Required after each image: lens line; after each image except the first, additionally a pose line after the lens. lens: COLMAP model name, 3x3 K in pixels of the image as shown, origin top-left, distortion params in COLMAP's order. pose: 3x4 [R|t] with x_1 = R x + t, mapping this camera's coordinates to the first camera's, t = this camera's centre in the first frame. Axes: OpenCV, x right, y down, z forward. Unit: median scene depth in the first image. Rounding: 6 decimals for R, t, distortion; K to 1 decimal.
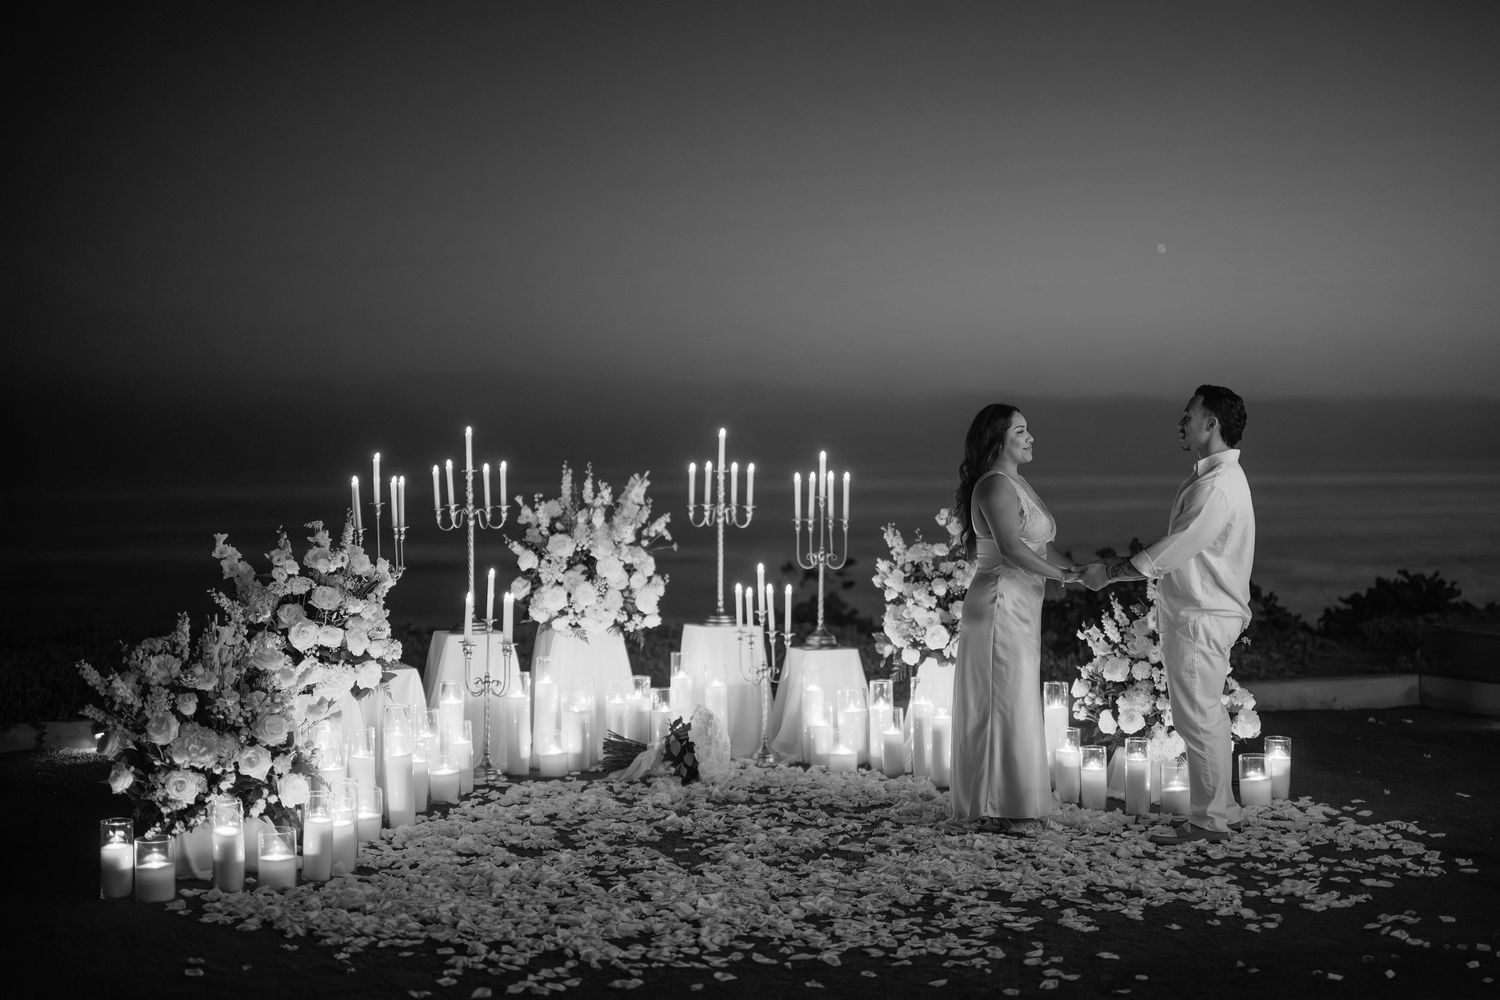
lens RADIAL K [[2105.3, 0, 750.0], [0, 2105.3, 499.4], [0, 0, 1]] dist [0.010155, 0.022560]
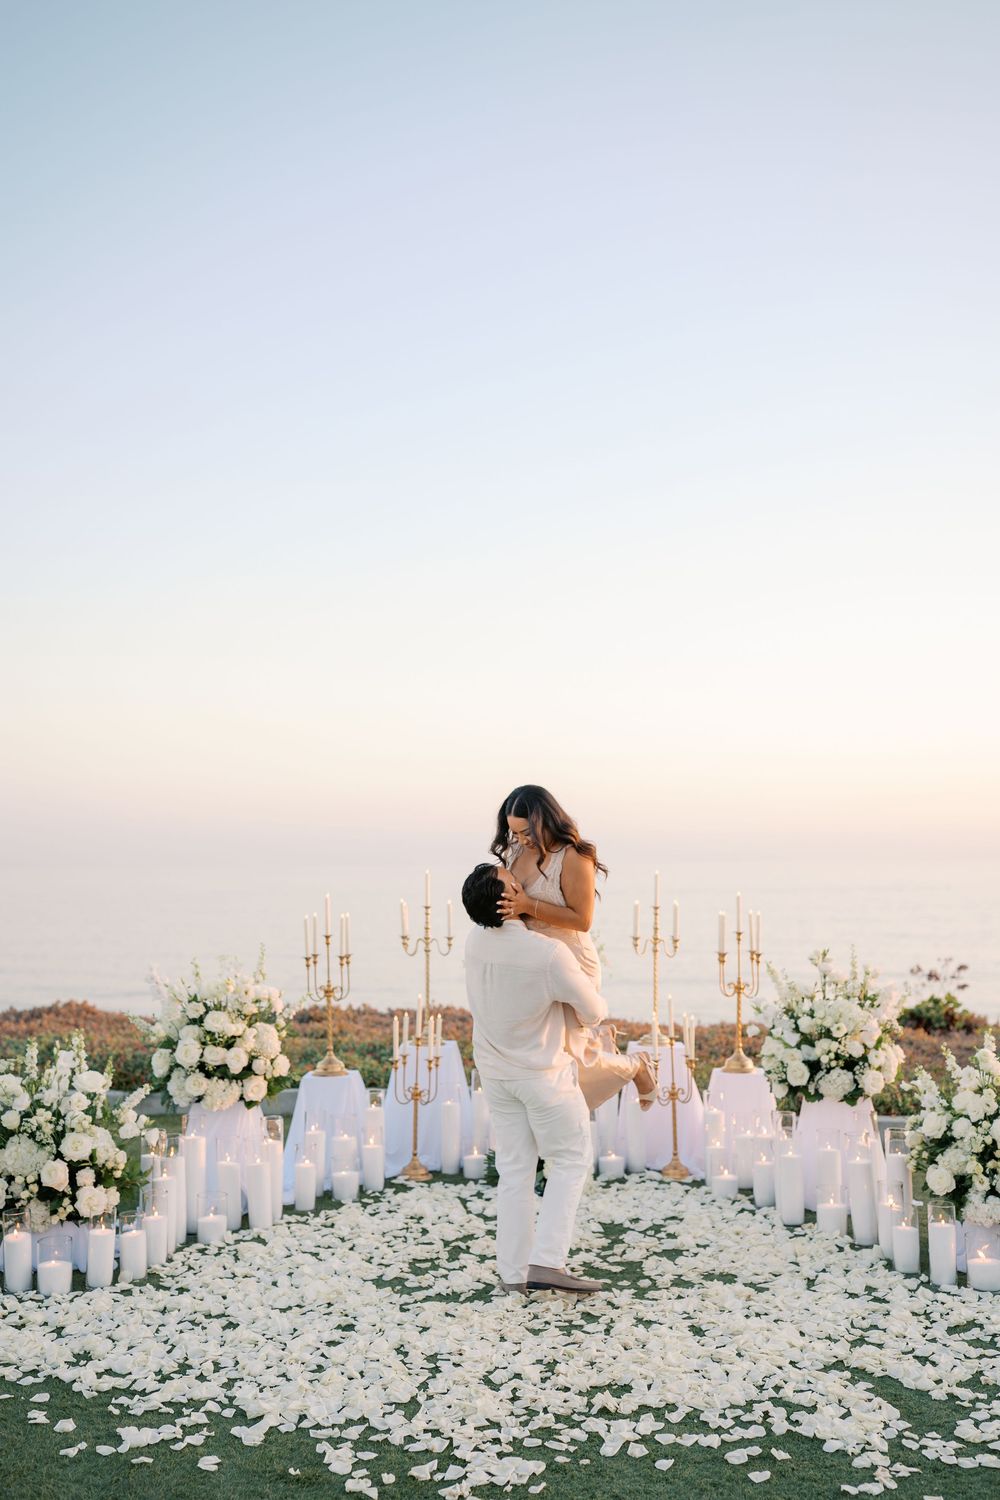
lens RADIAL K [[1462.4, 0, 501.6], [0, 1462.4, 742.2], [0, 0, 1]] dist [0.003868, -0.003913]
pose [[0.921177, -0.030804, -0.387923, 0.239355], [-0.006922, 0.995407, -0.095481, -0.028284], [0.389083, 0.090640, 0.916733, 0.260852]]
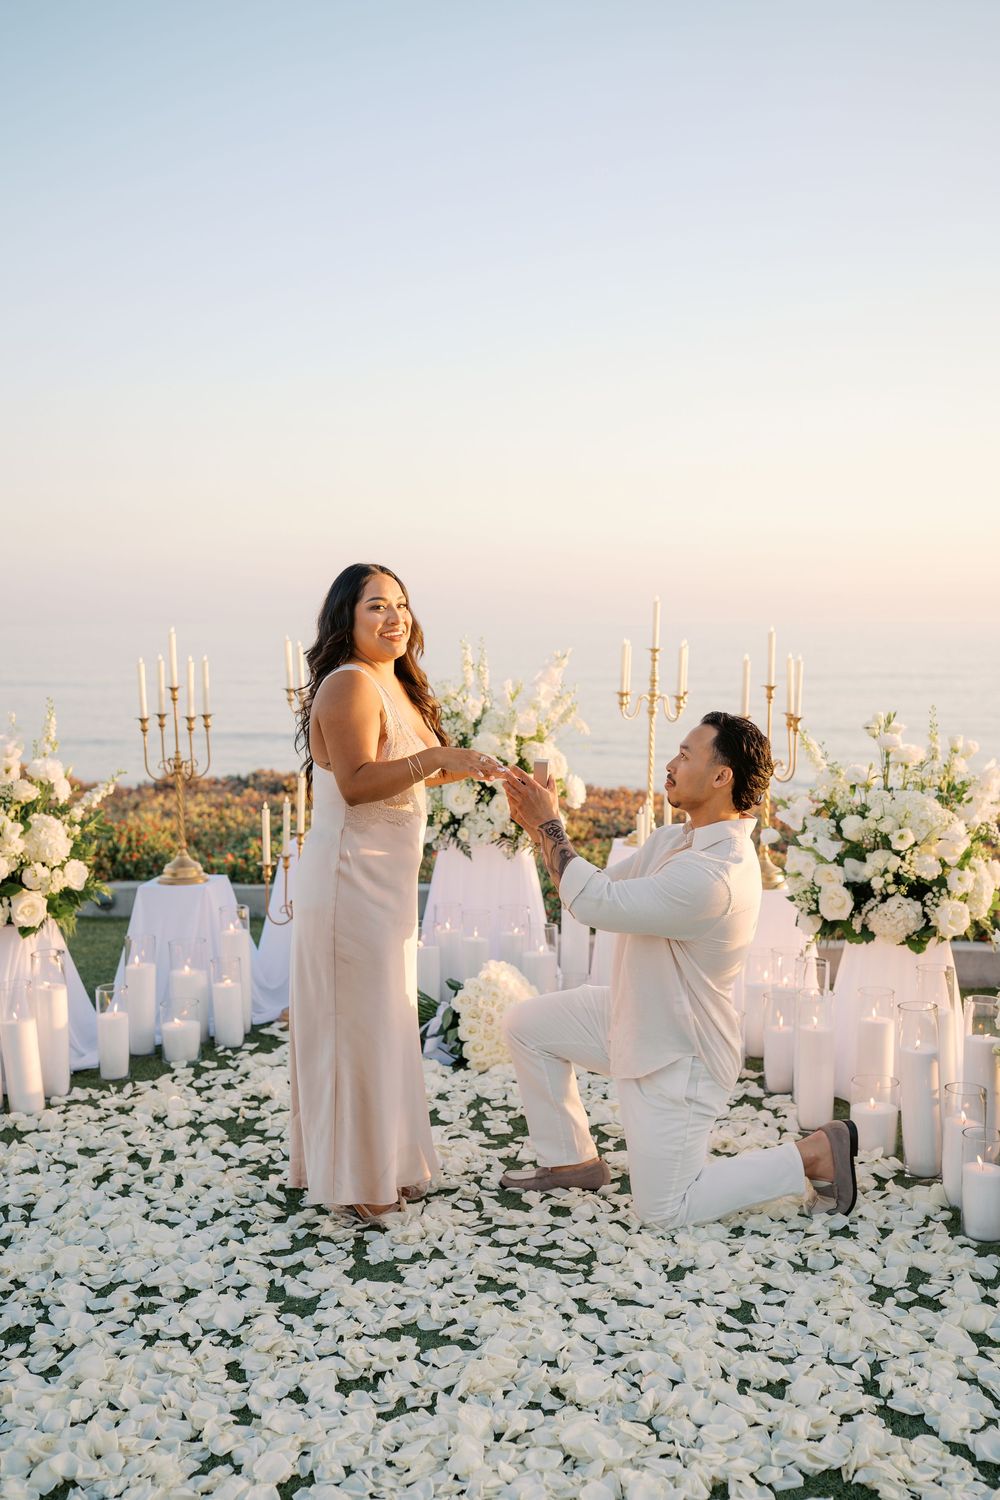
lens RADIAL K [[1500.0, 0, 494.6], [0, 1500.0, 774.5], [0, 0, 1]] dist [-0.001501, -0.001802]
pose [[0.888591, 0.051163, -0.455838, 0.208757], [-0.010124, 0.995706, 0.092021, -0.019324], [0.458589, -0.077154, 0.885293, 0.521914]]
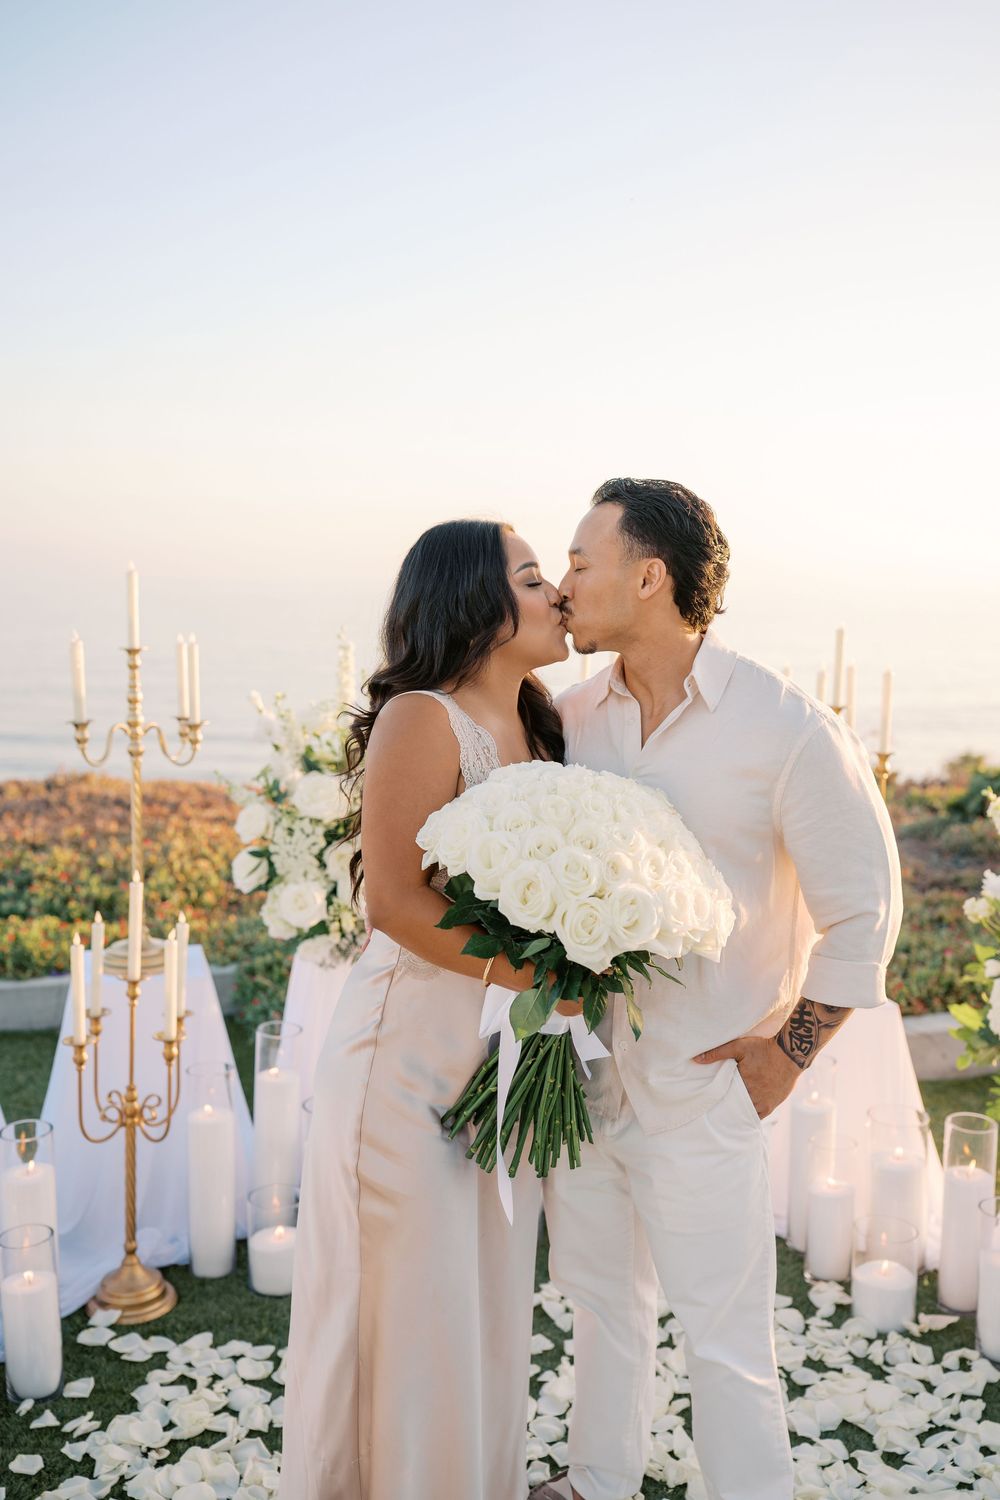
lens RADIAL K [[1436.9, 0, 473.5], [0, 1436.9, 746.5], [0, 0, 1]] dist [0.001799, 0.001152]
pose [[0.990185, 0.027837, -0.136962, -0.006022], [-0.014051, 0.994827, 0.100609, -0.026926], [0.139054, -0.097697, 0.985454, 0.702521]]
